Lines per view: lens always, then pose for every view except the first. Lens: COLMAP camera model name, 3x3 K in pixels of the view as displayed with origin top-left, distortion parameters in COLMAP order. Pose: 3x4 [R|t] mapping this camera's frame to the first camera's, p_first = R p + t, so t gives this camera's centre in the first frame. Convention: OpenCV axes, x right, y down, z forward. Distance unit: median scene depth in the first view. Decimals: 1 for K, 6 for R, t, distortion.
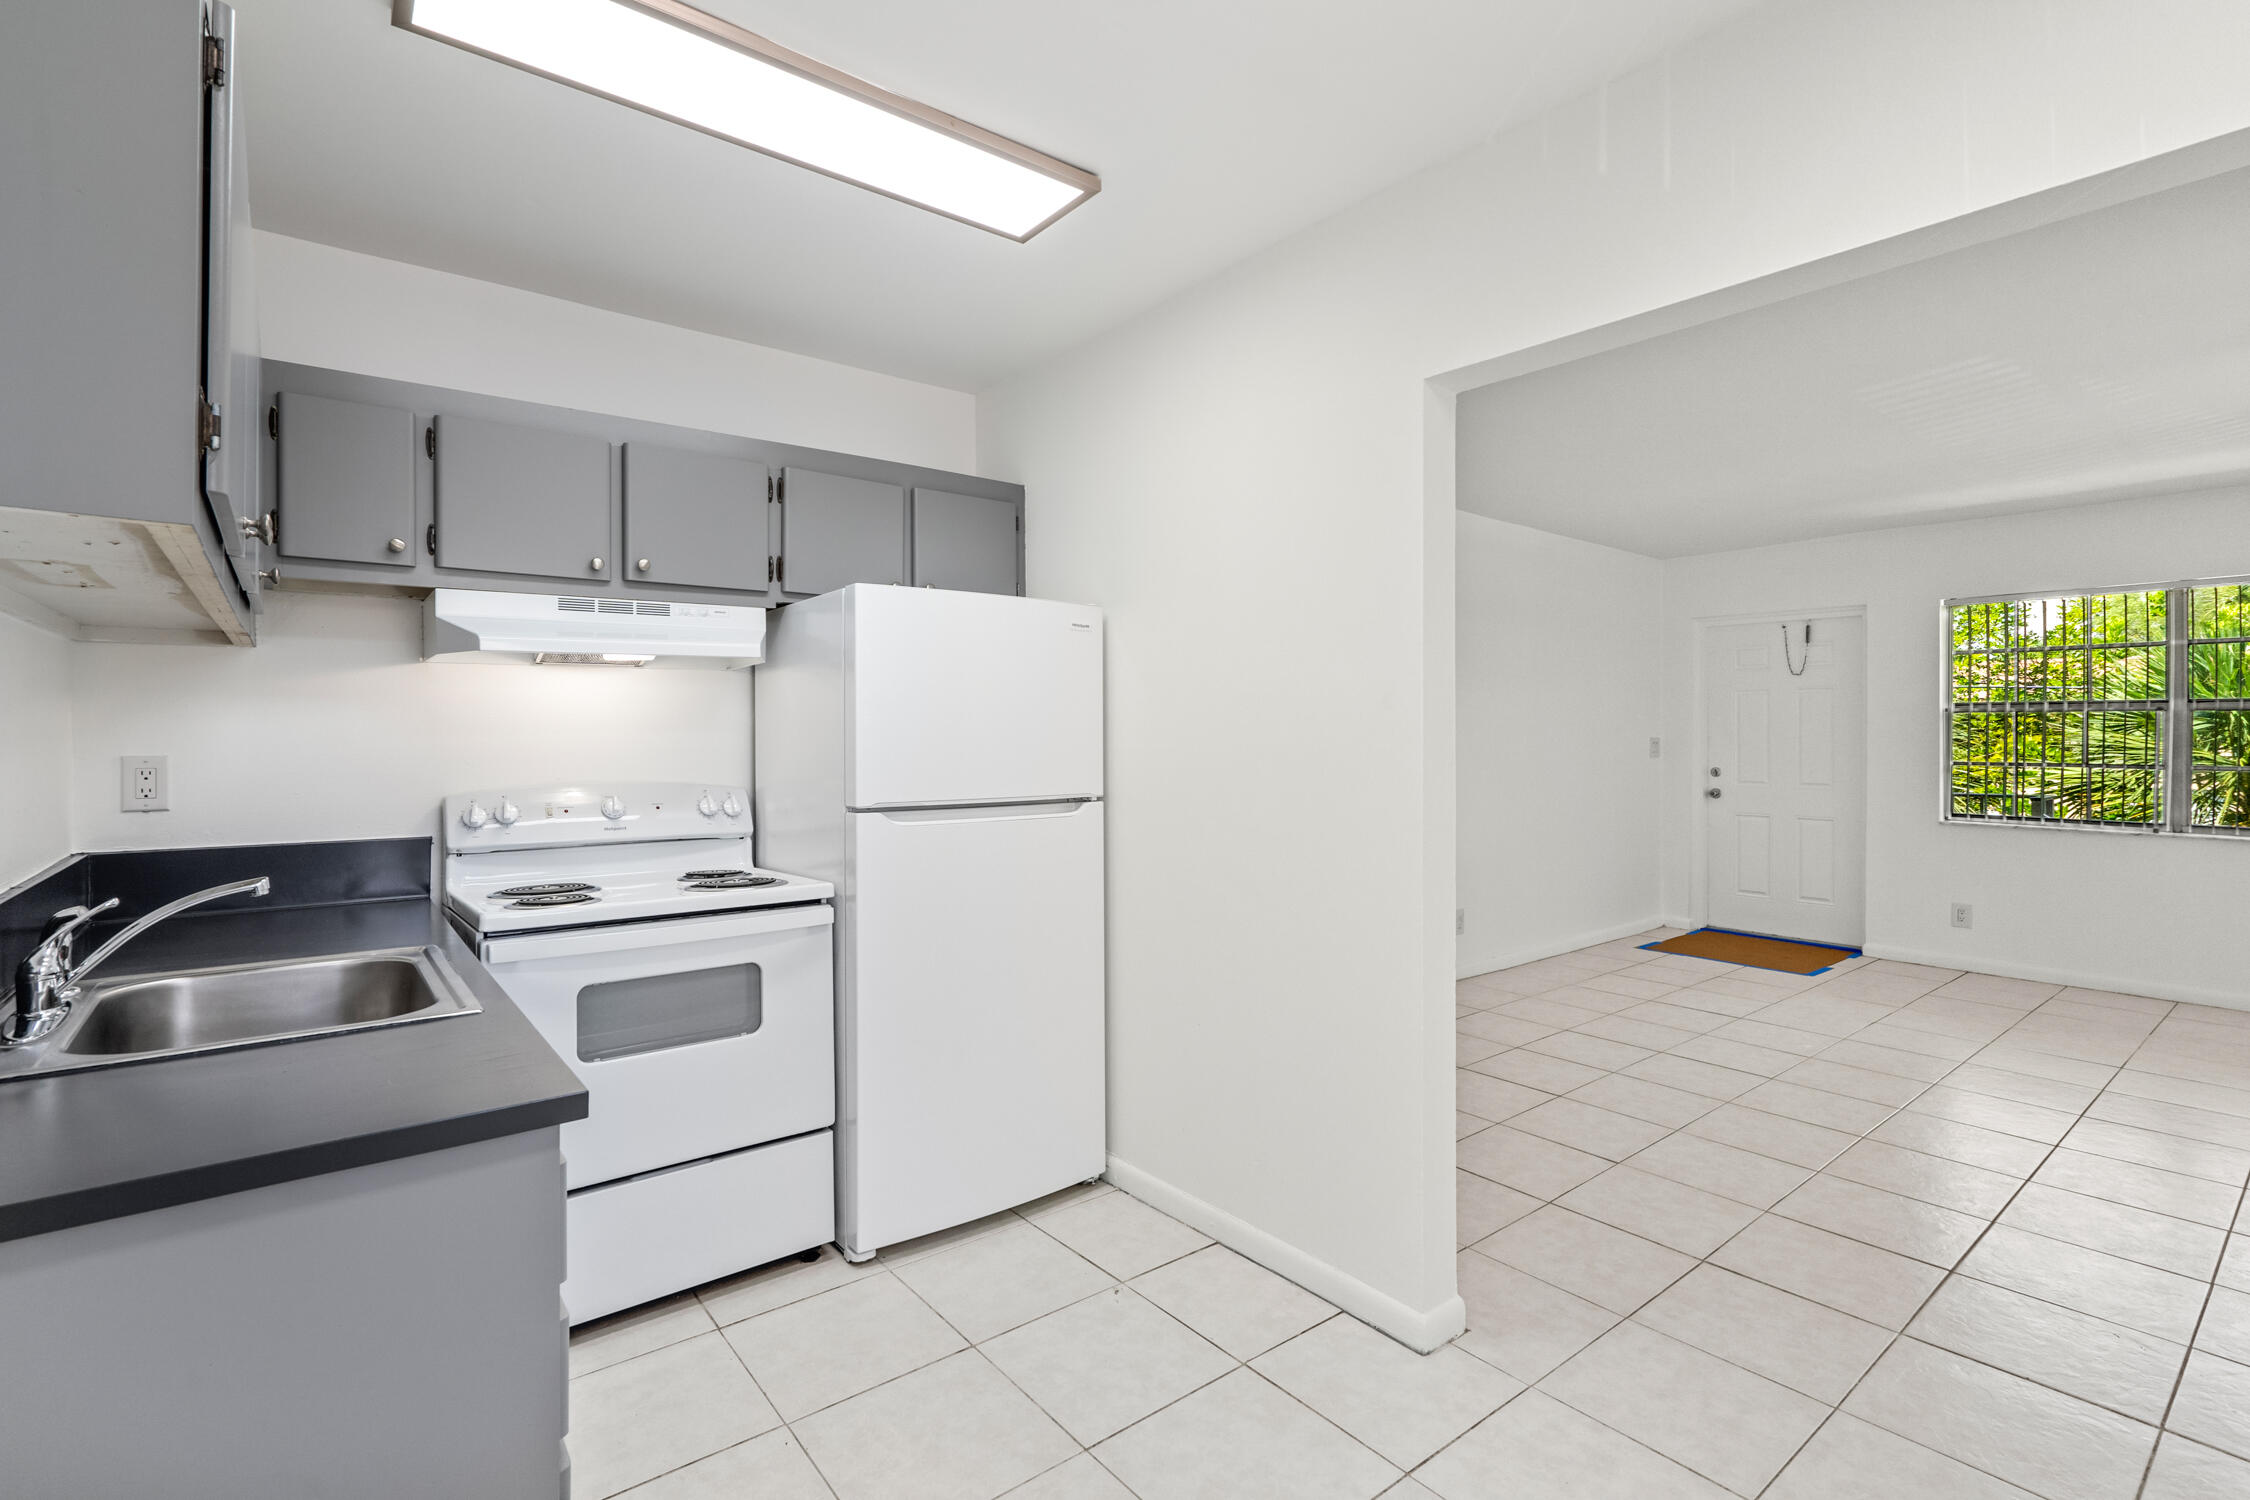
lens RADIAL K [[1003.5, 0, 1141.4], [0, 1003.5, 734.3], [0, 0, 1]] dist [0.002717, -0.000042]
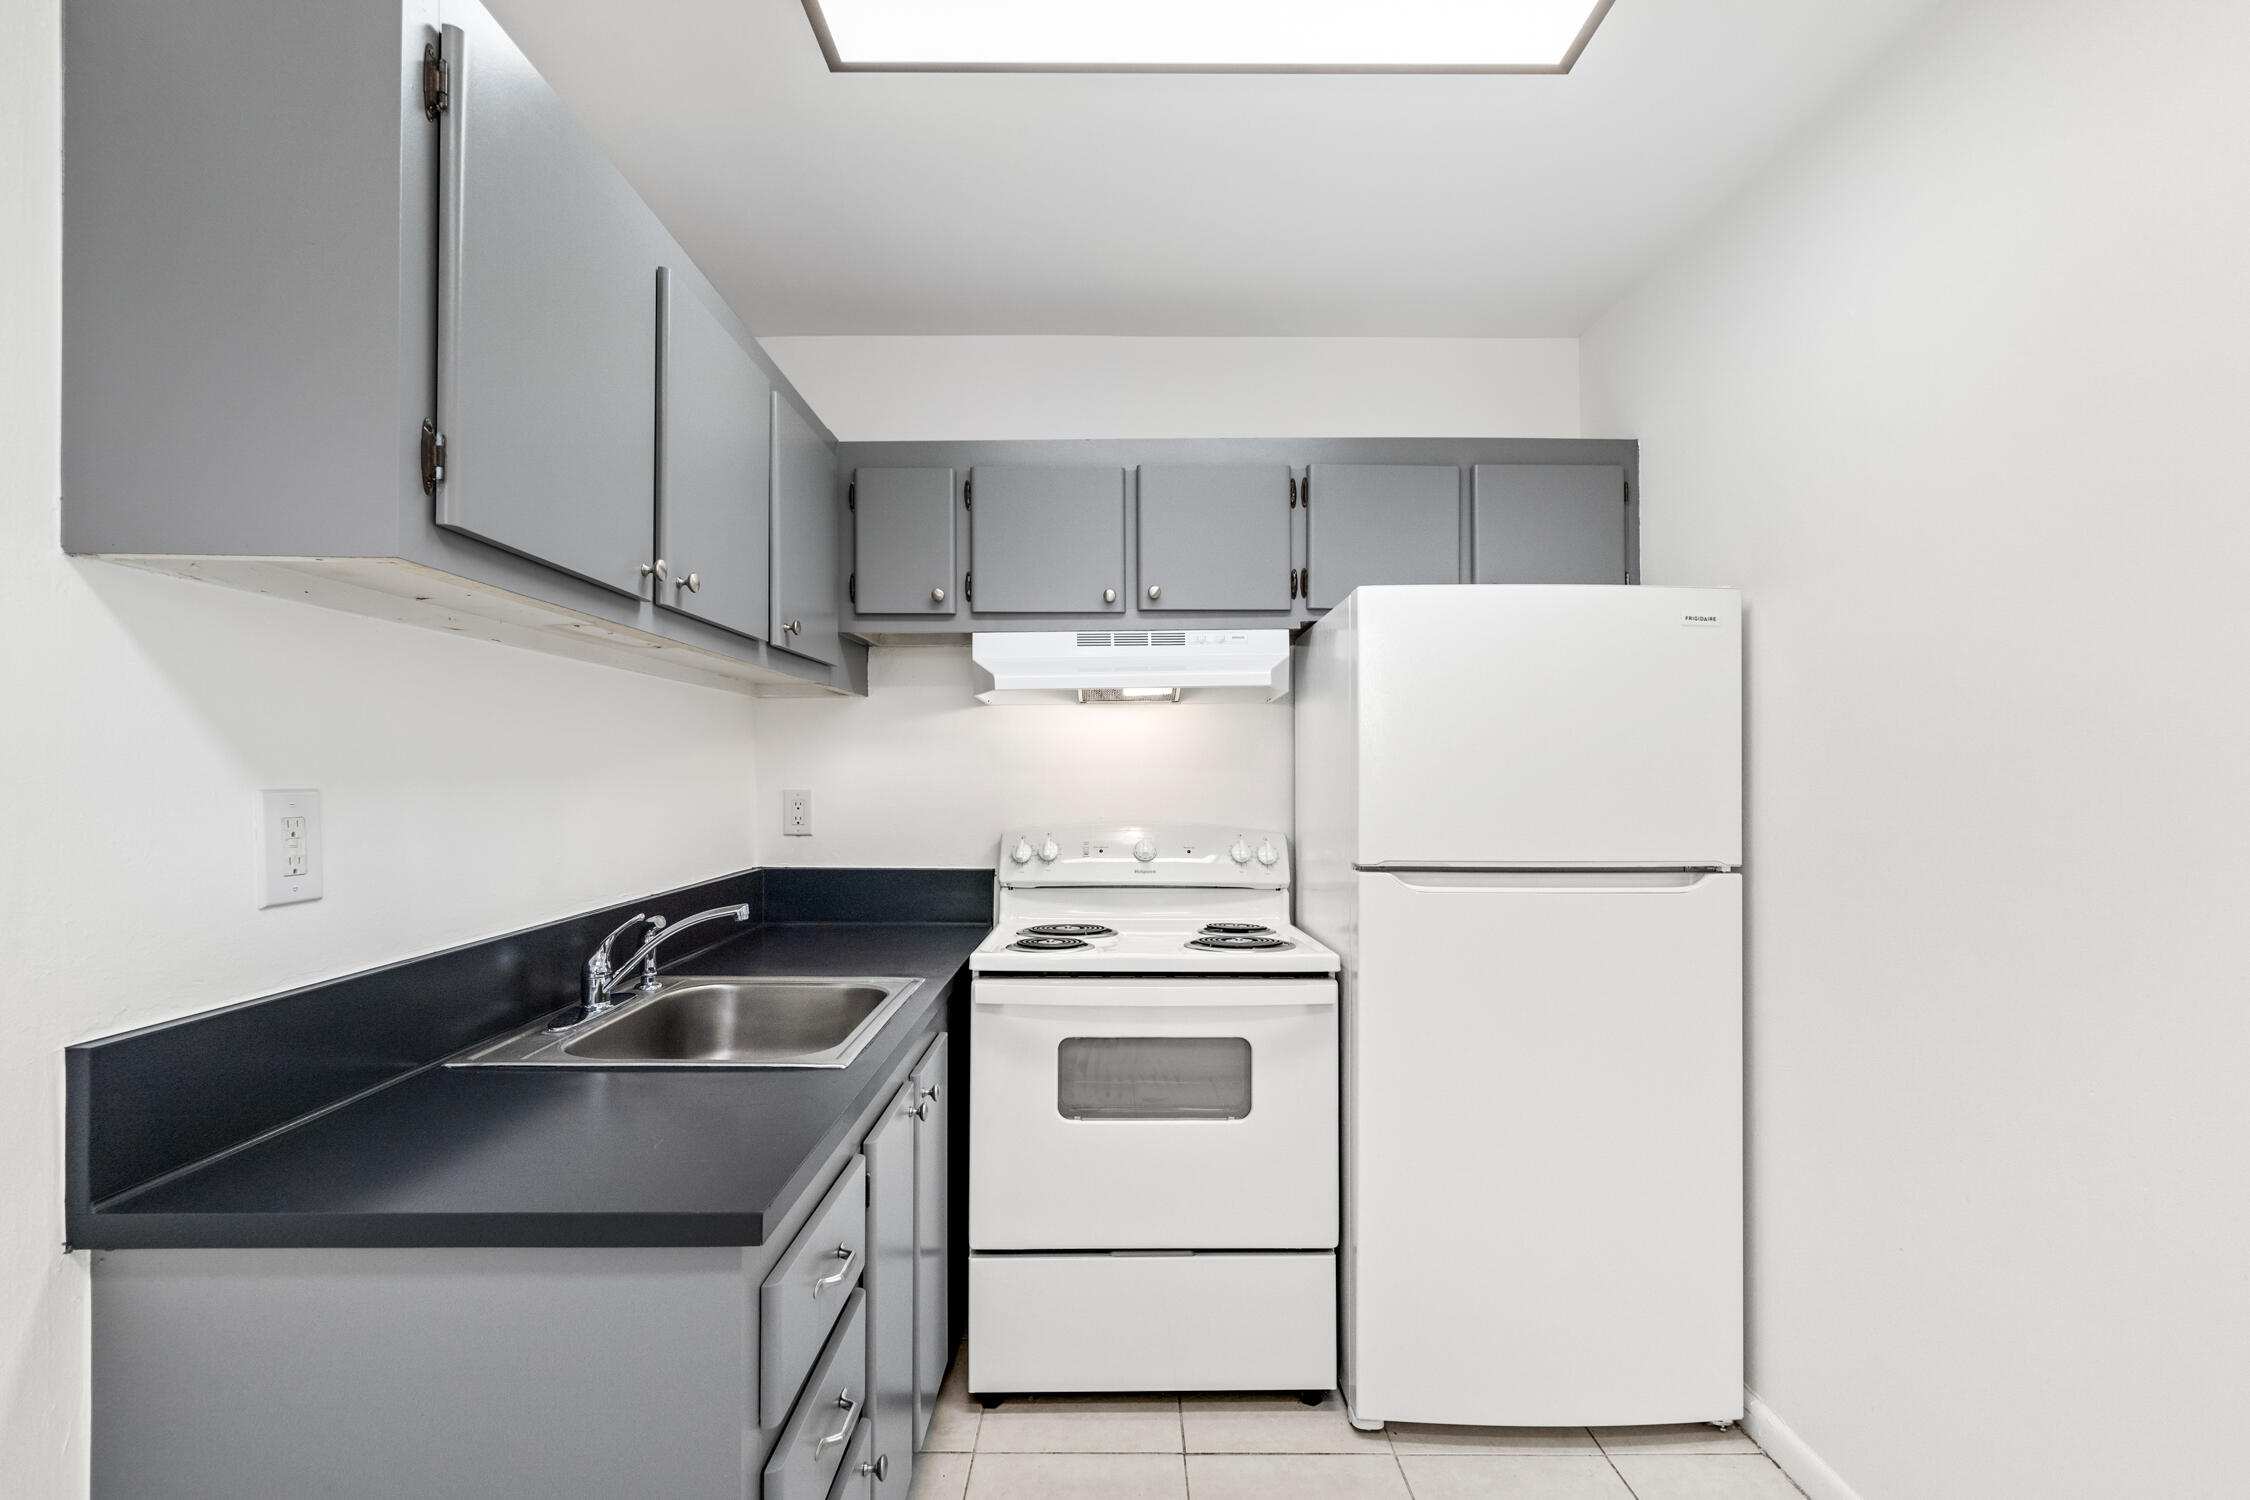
lens RADIAL K [[1025.2, 0, 1139.2], [0, 1025.2, 772.0], [0, 0, 1]] dist [-0.005908, 0.000125]
pose [[0.784646, 0.000758, -0.619943, 0.085543], [-0.003111, 0.999991, -0.002715, 0.001552], [0.619936, 0.004059, 0.784642, 0.240777]]
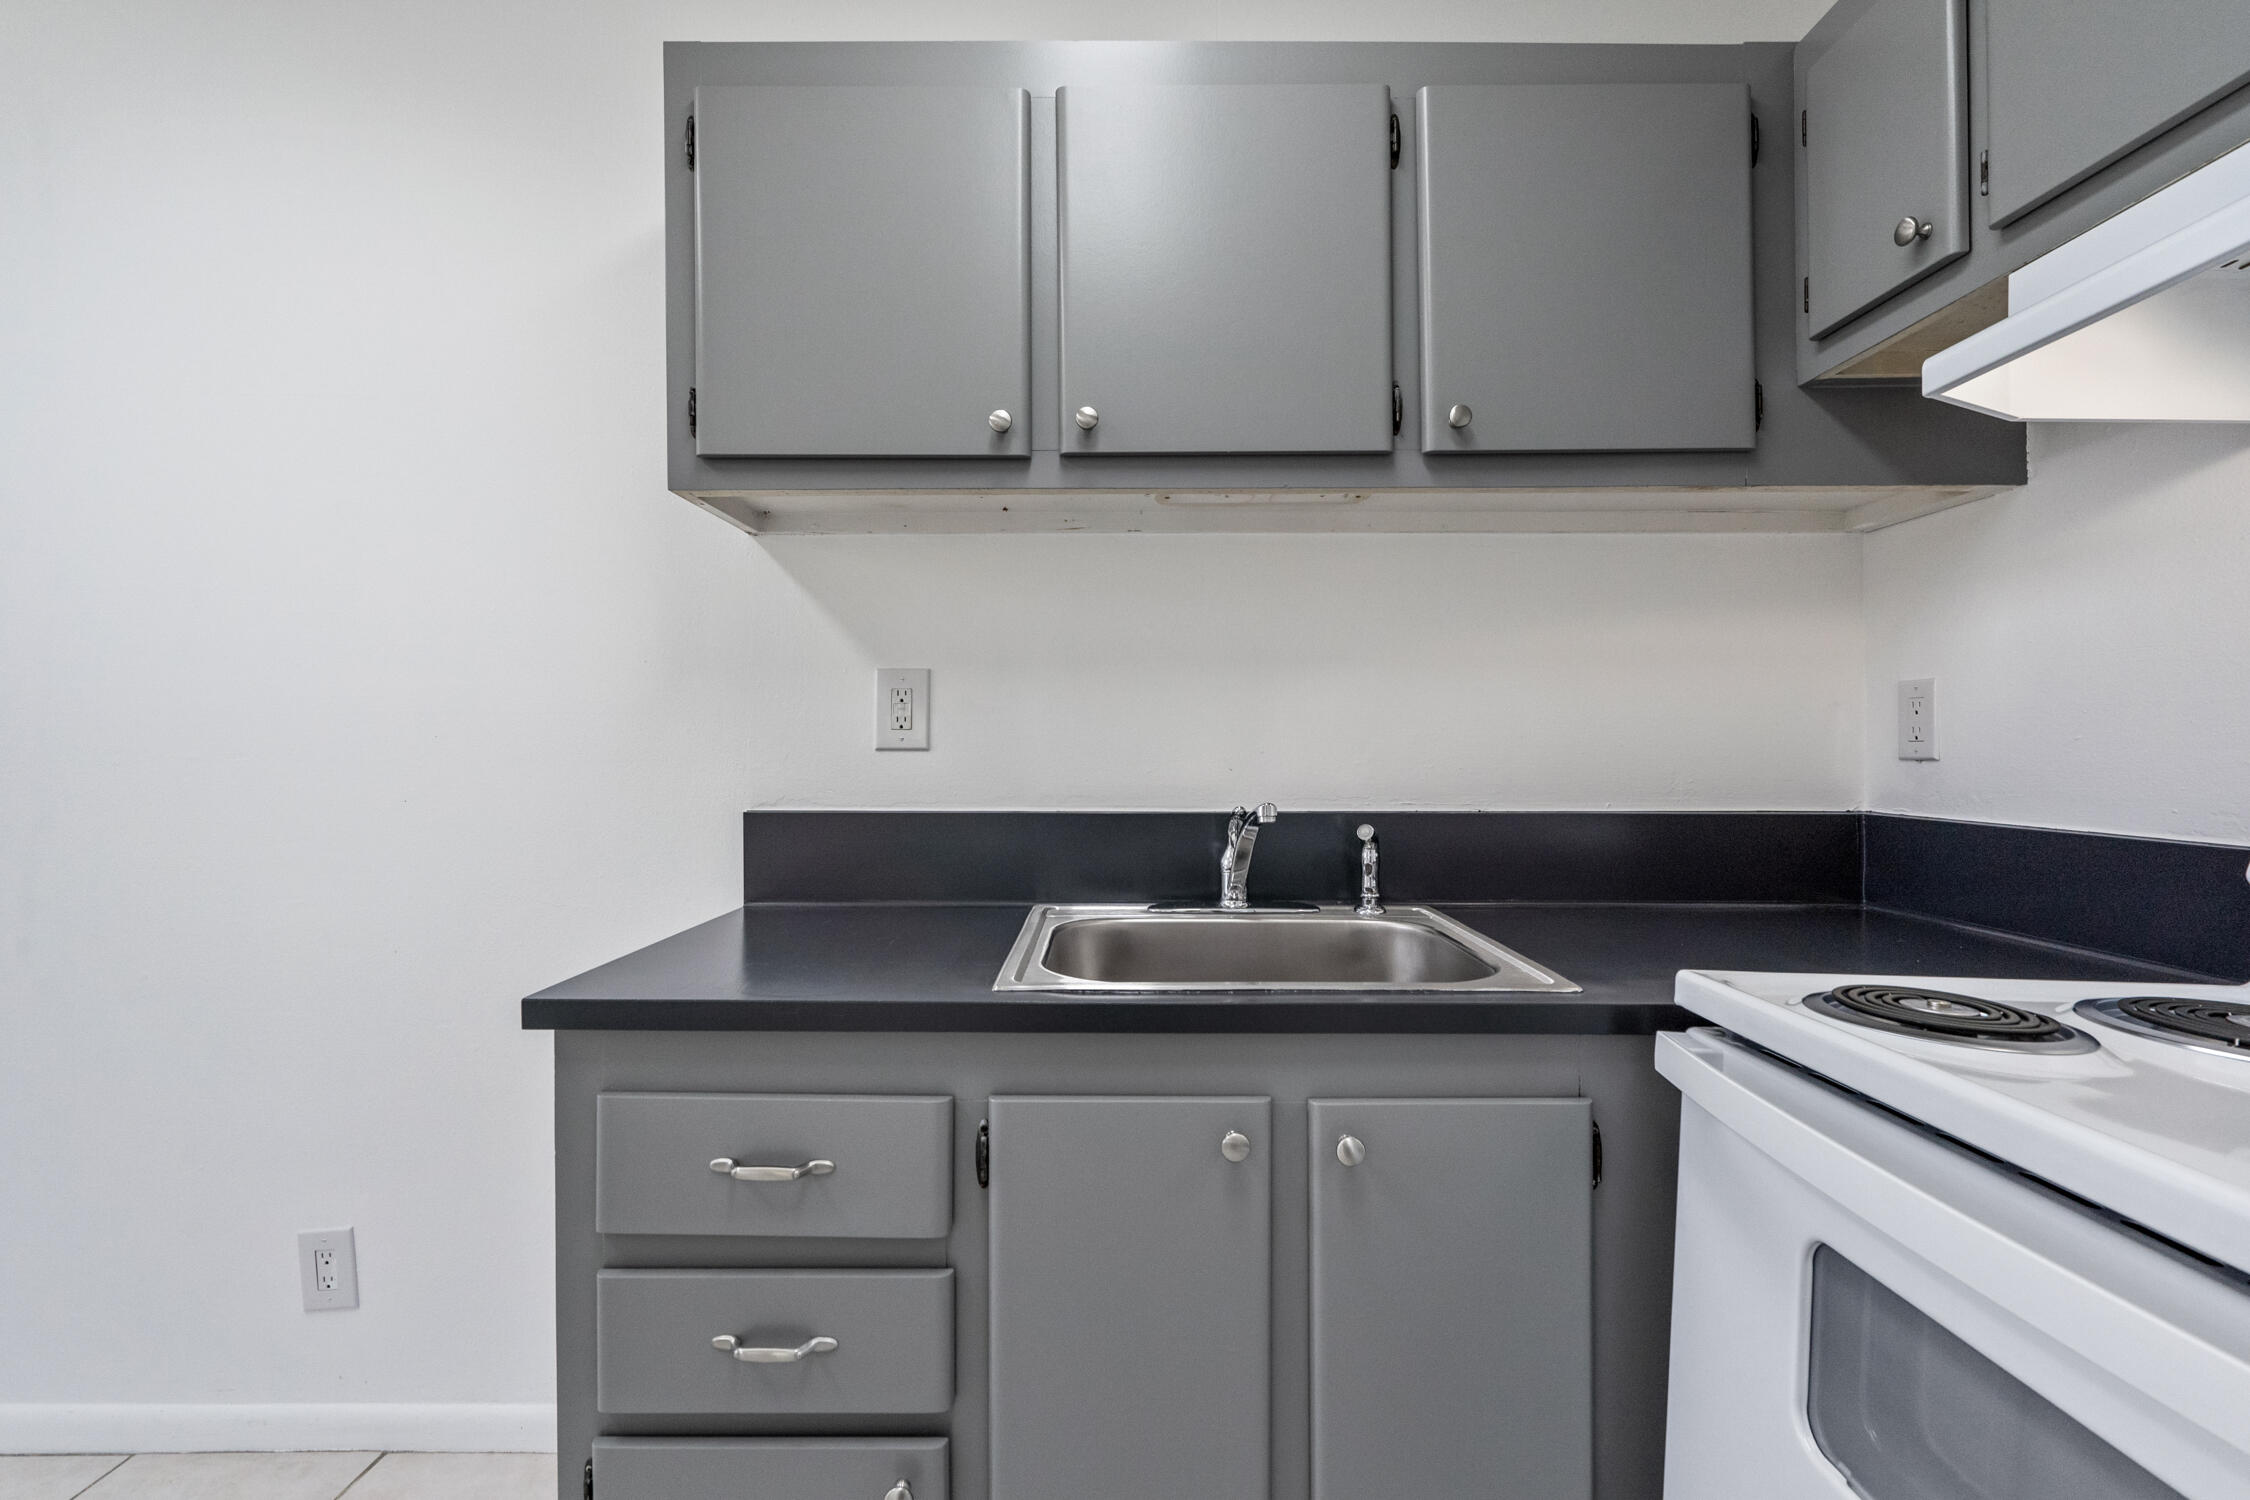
lens RADIAL K [[1045.6, 0, 1182.1], [0, 1045.6, 760.7], [0, 0, 1]] dist [0.000445, 0.000102]
pose [[-0.634483, 0.004674, -0.772923, -0.094971], [-0.000781, 0.999977, 0.006688, 0.061255], [0.772937, 0.004847, -0.634465, 0.902439]]
